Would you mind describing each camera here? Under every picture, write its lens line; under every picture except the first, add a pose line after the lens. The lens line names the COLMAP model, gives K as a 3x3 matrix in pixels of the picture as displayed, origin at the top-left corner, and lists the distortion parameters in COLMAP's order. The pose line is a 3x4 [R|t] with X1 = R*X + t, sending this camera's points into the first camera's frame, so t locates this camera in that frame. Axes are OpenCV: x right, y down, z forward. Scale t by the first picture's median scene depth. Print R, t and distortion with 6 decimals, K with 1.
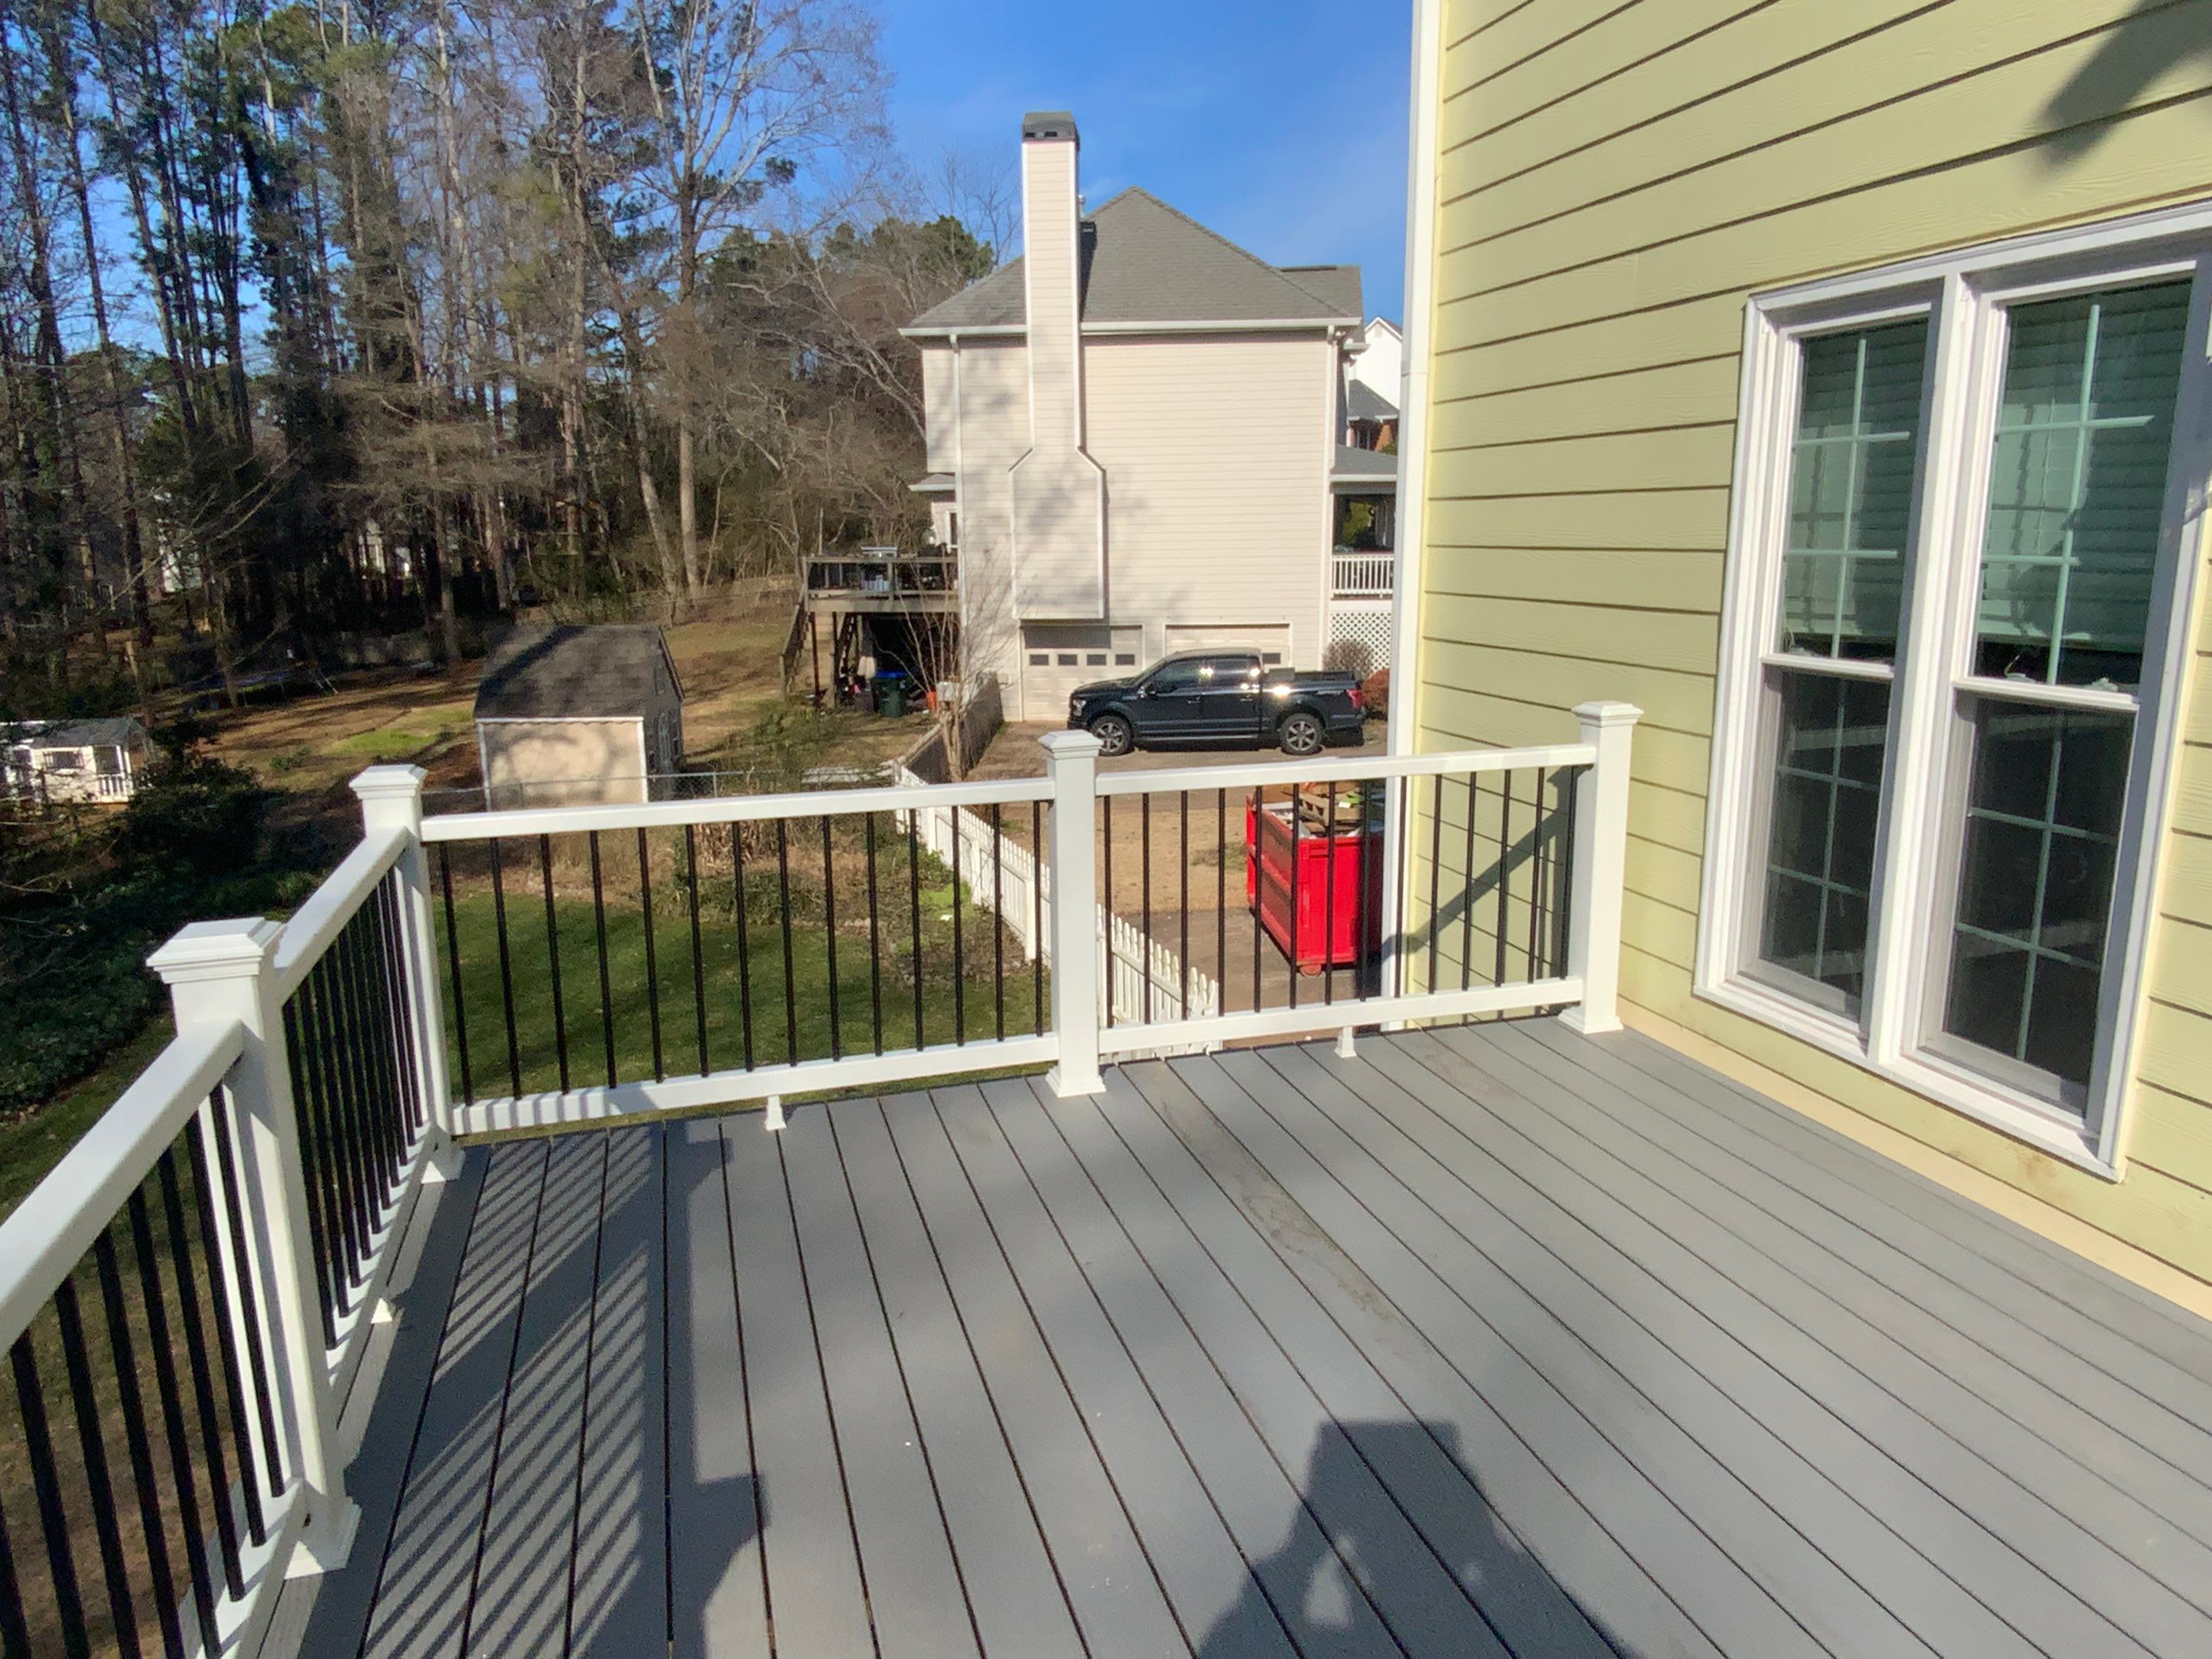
lens RADIAL K [[1474.8, 0, 1130.8], [0, 1474.8, 837.7], [0, 0, 1]] dist [0.031990, -0.026839]
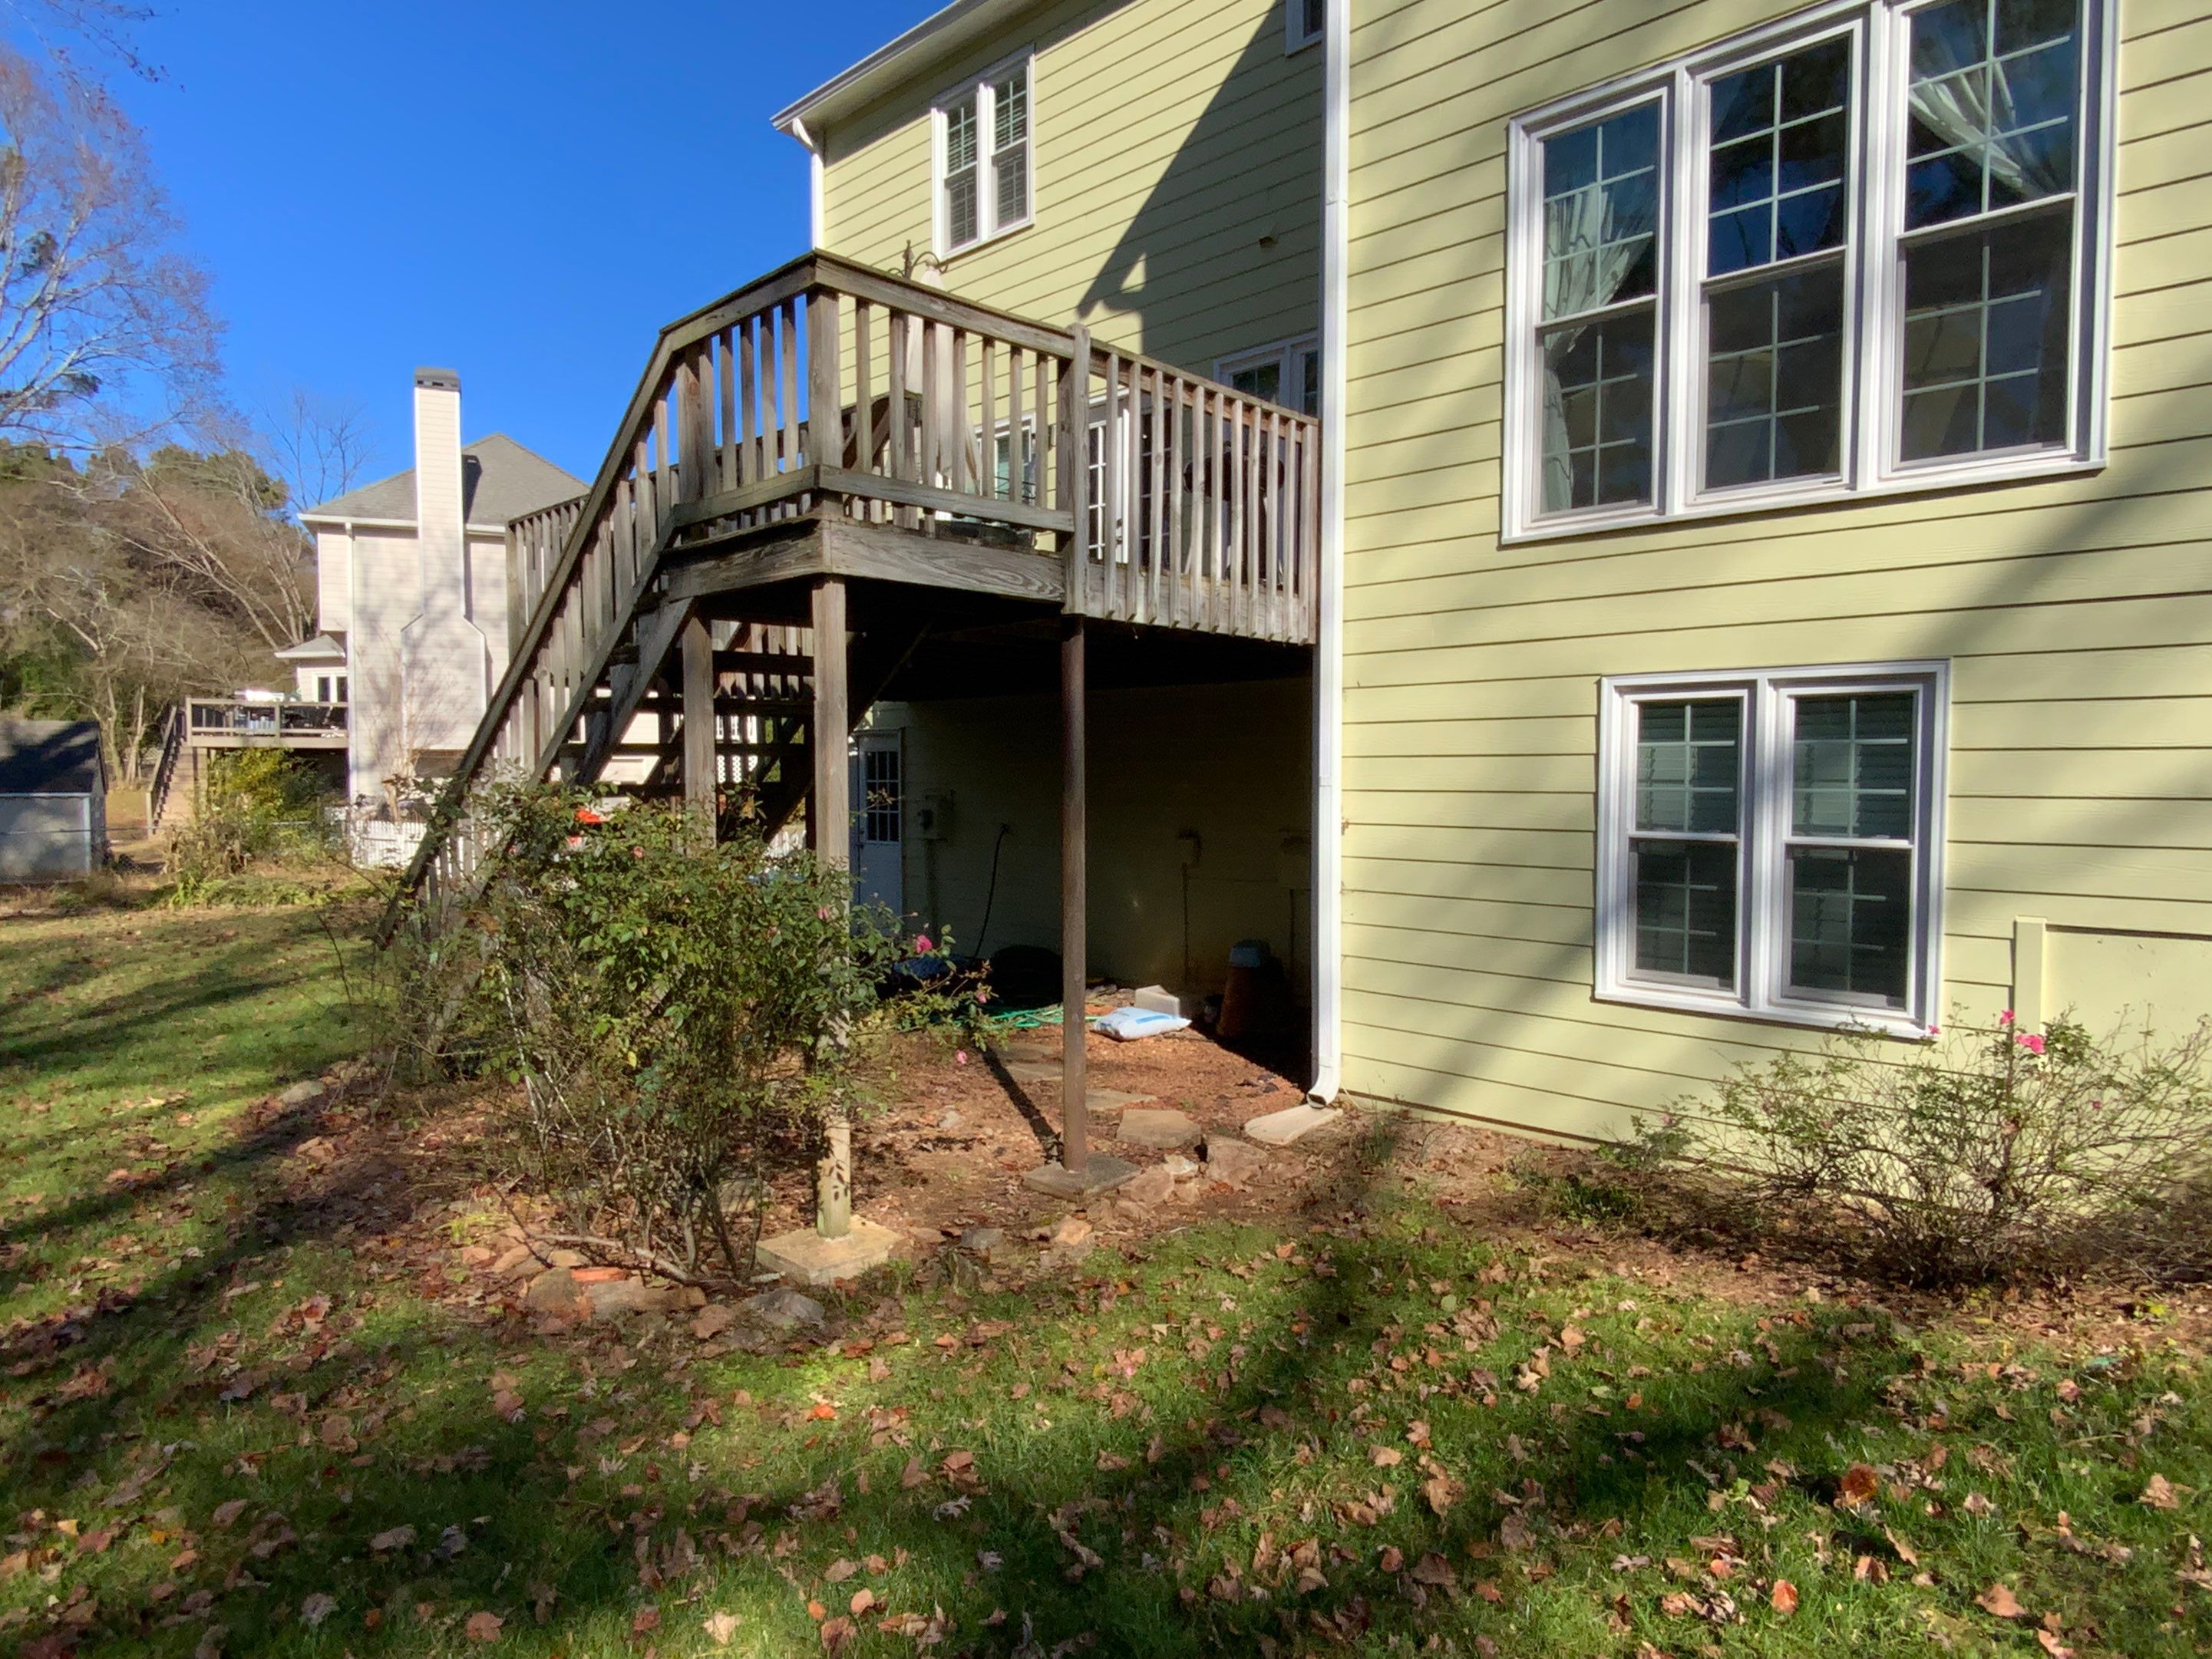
lens RADIAL K [[1324.4, 0, 1082.4], [0, 1324.4, 834.8], [0, 0, 1]] dist [0.008386, -0.006367]
pose [[0.888580, -0.014575, 0.458490, -0.092462], [0.085772, 0.987146, -0.134852, 0.126007], [-0.450631, 0.159152, 0.878409, -0.223601]]
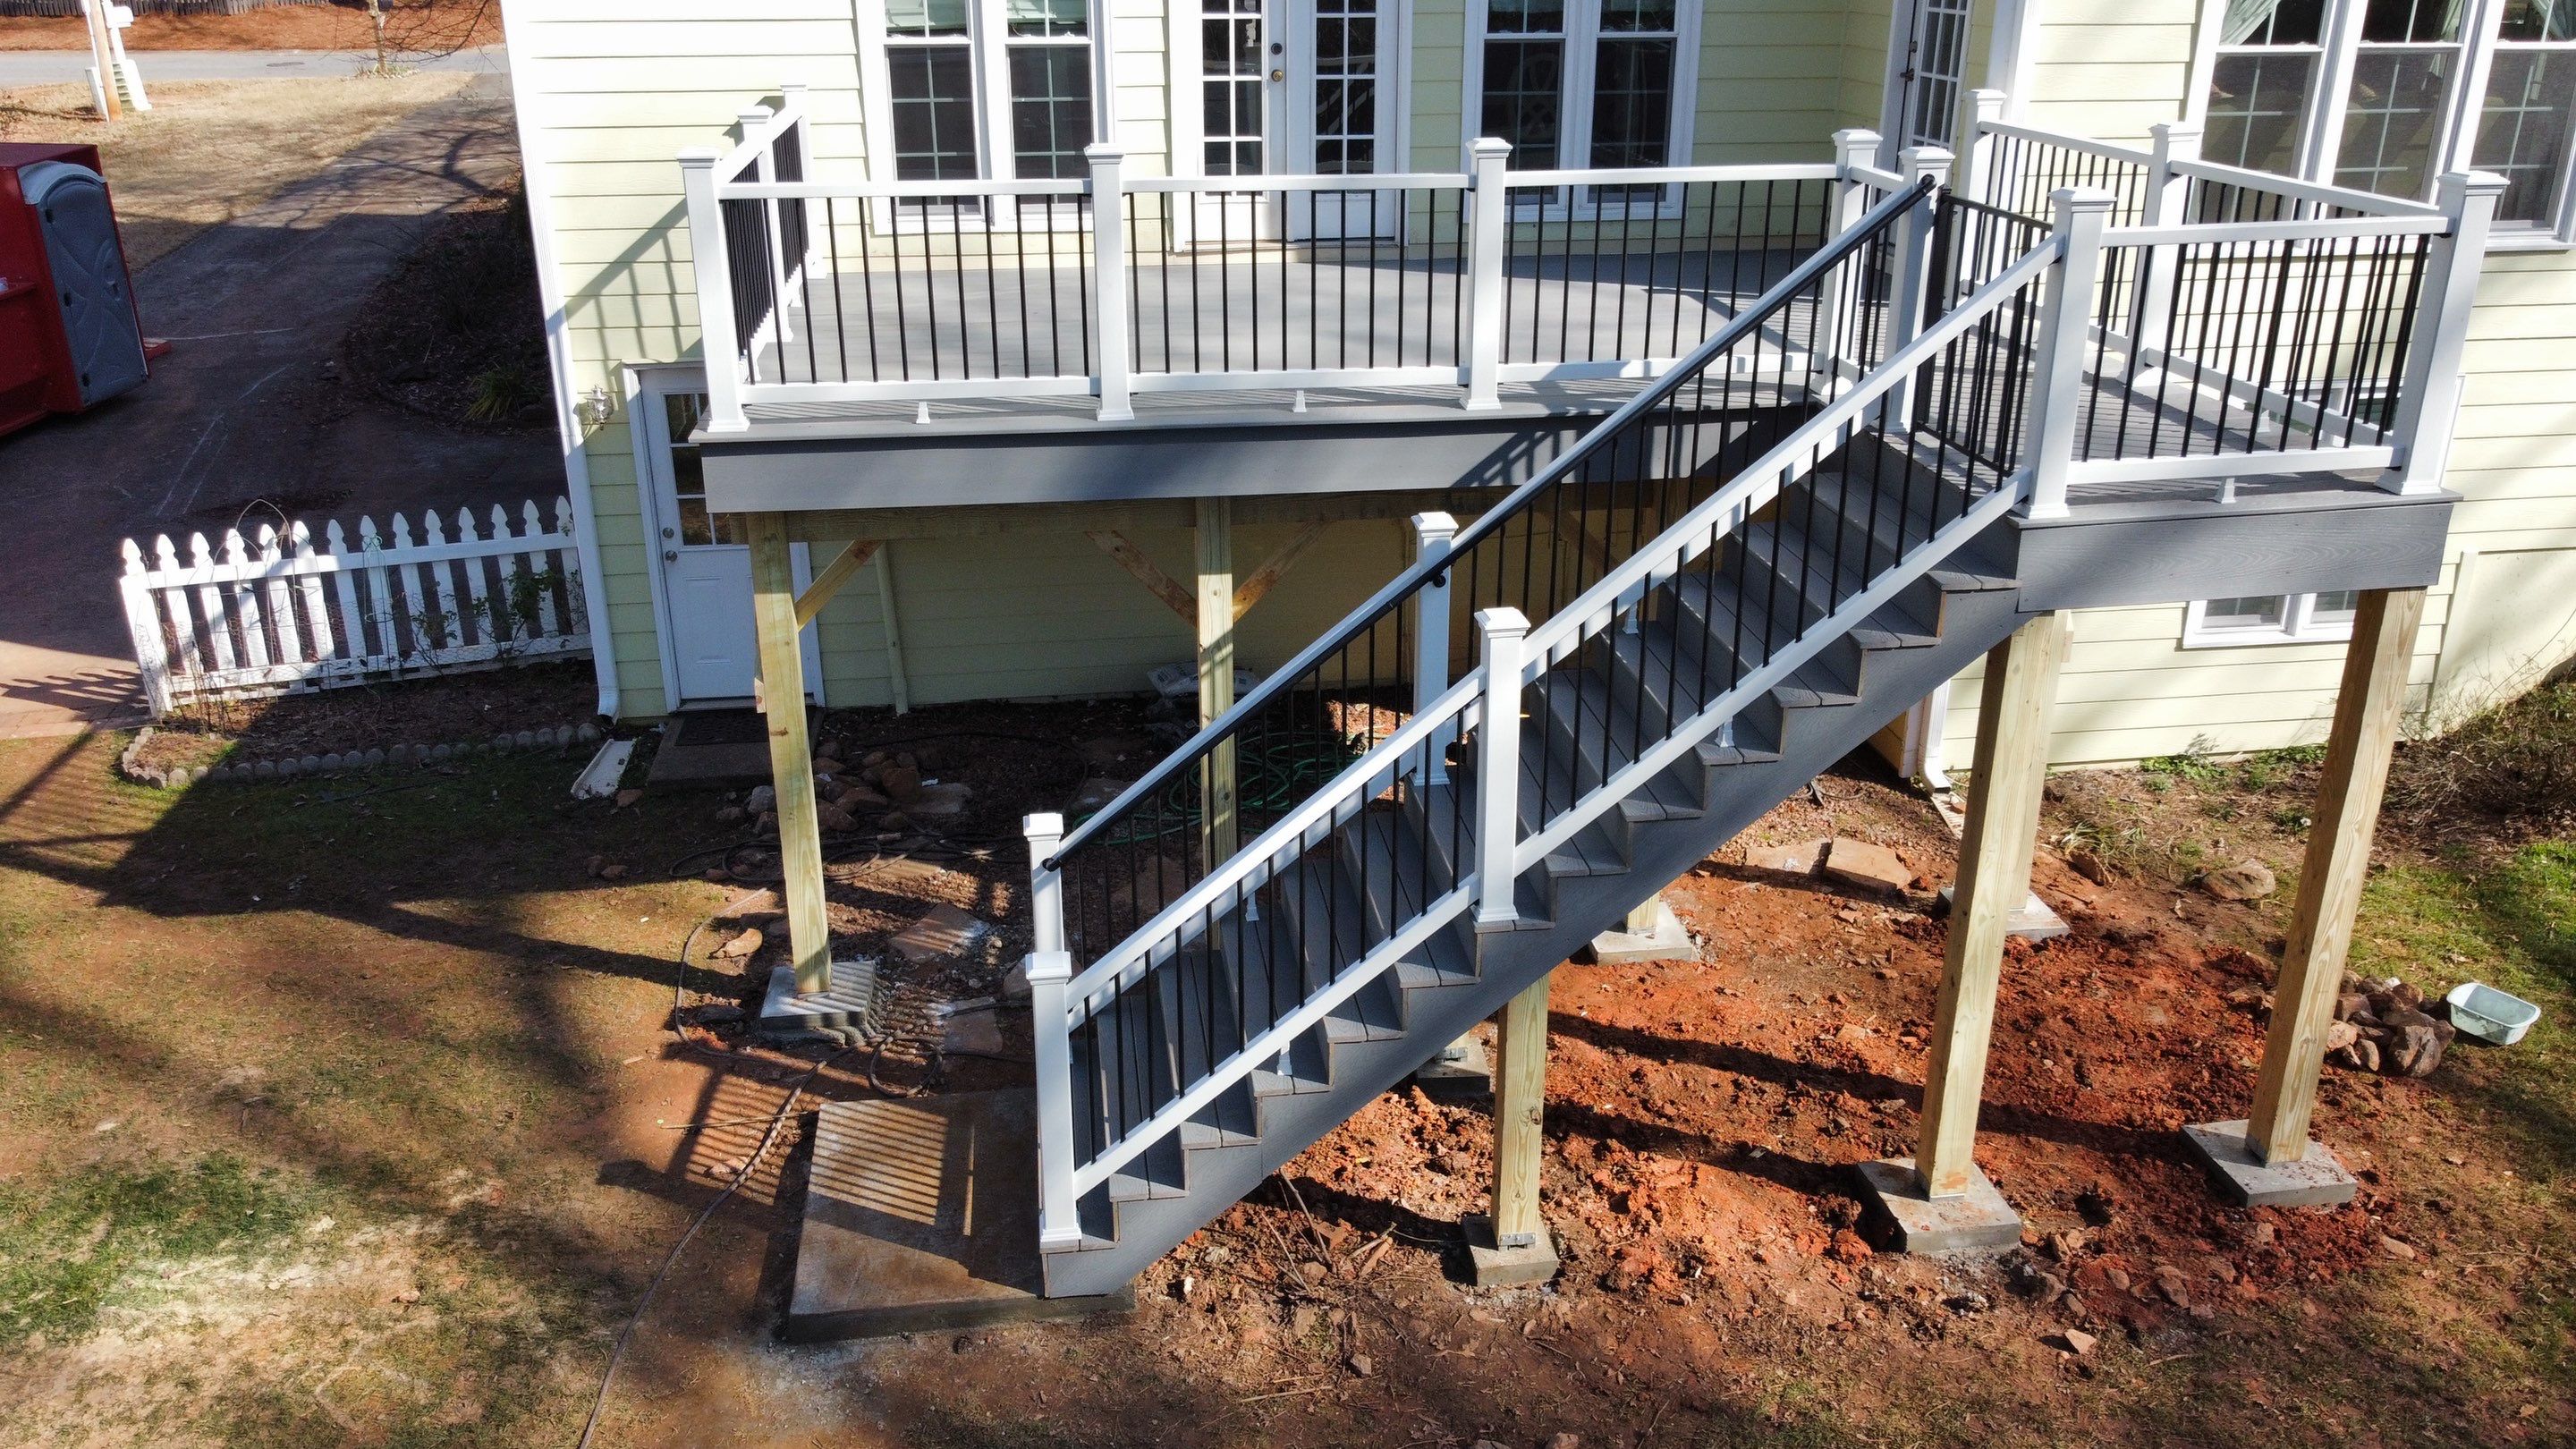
lens RADIAL K [[1985.0, 0, 1278.8], [0, 1985.0, 725.2], [0, 0, 1]] dist [0.003900, -0.004301]
pose [[0.197934, -0.358011, 0.912497, -0.289317], [0.202319, 0.925791, 0.319341, -0.001130], [-0.959108, 0.121407, 0.255678, -0.016962]]
